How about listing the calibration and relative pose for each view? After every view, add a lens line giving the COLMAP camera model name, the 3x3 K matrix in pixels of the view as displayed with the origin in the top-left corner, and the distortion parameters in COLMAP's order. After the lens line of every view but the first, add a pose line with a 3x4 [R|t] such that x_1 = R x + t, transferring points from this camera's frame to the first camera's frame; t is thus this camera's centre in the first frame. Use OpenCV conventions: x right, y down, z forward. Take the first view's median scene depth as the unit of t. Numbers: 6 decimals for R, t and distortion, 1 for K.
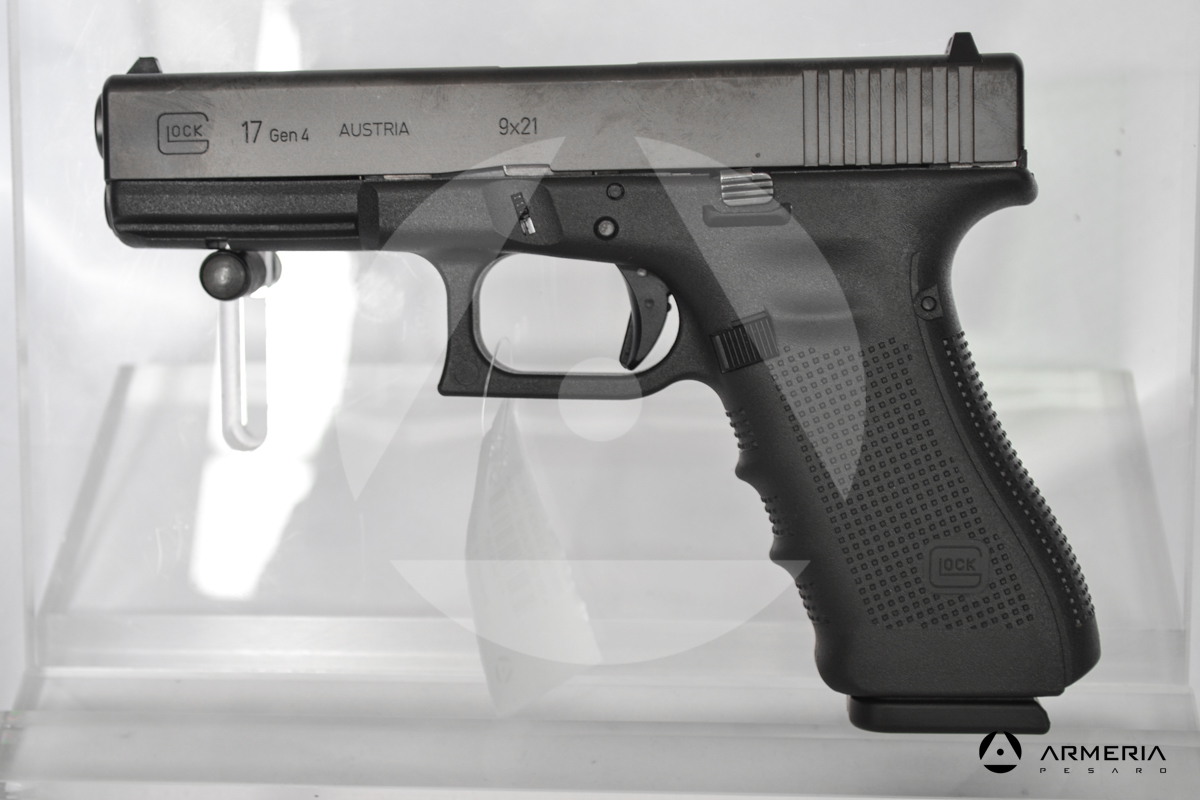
lens RADIAL K [[2334.7, 0, 588.9], [0, 2334.7, 395.2], [0, 0, 1]] dist [0.109035, 0.000000]
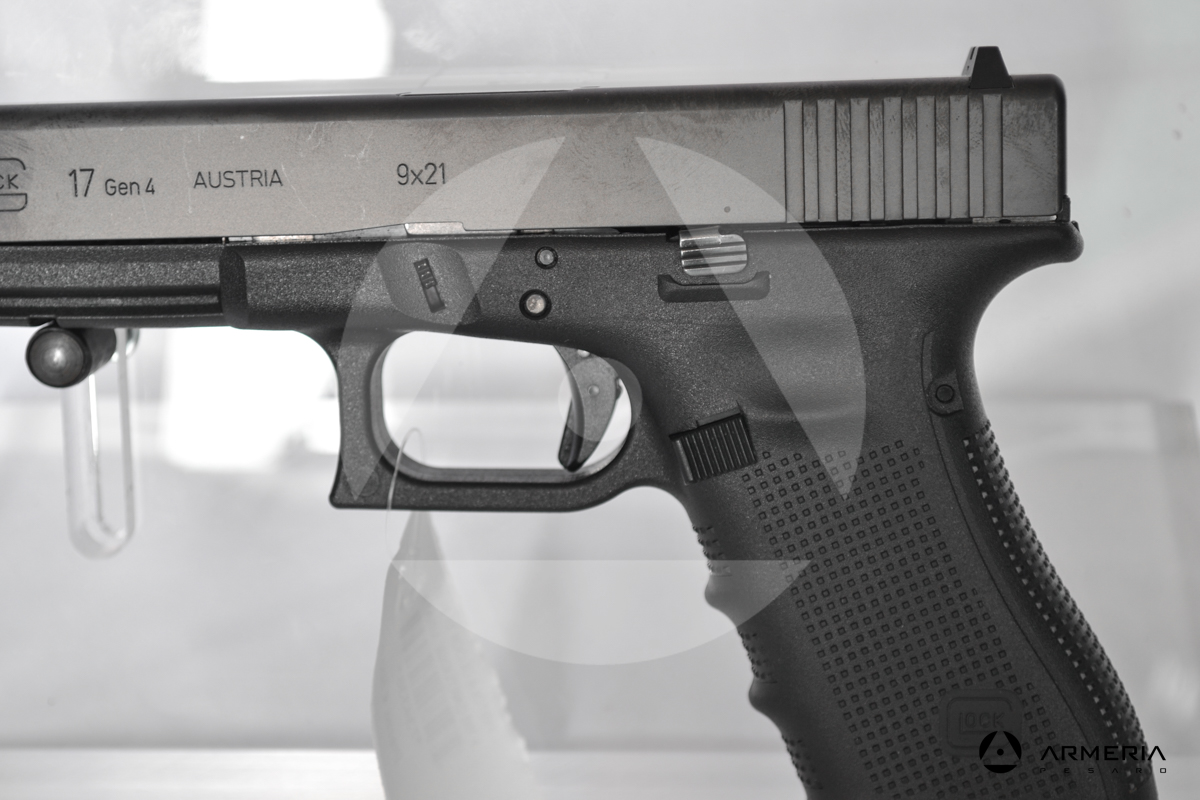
lens RADIAL K [[2414.3, 0, 611.4], [0, 2414.3, 404.6], [0, 0, 1]] dist [0.095604, 0.000000]
pose [[0.999898, -0.013886, 0.003456, 0.029617], [0.013515, 0.995776, 0.090817, -0.111156], [-0.004702, -0.090761, 0.995862, 0.186884]]
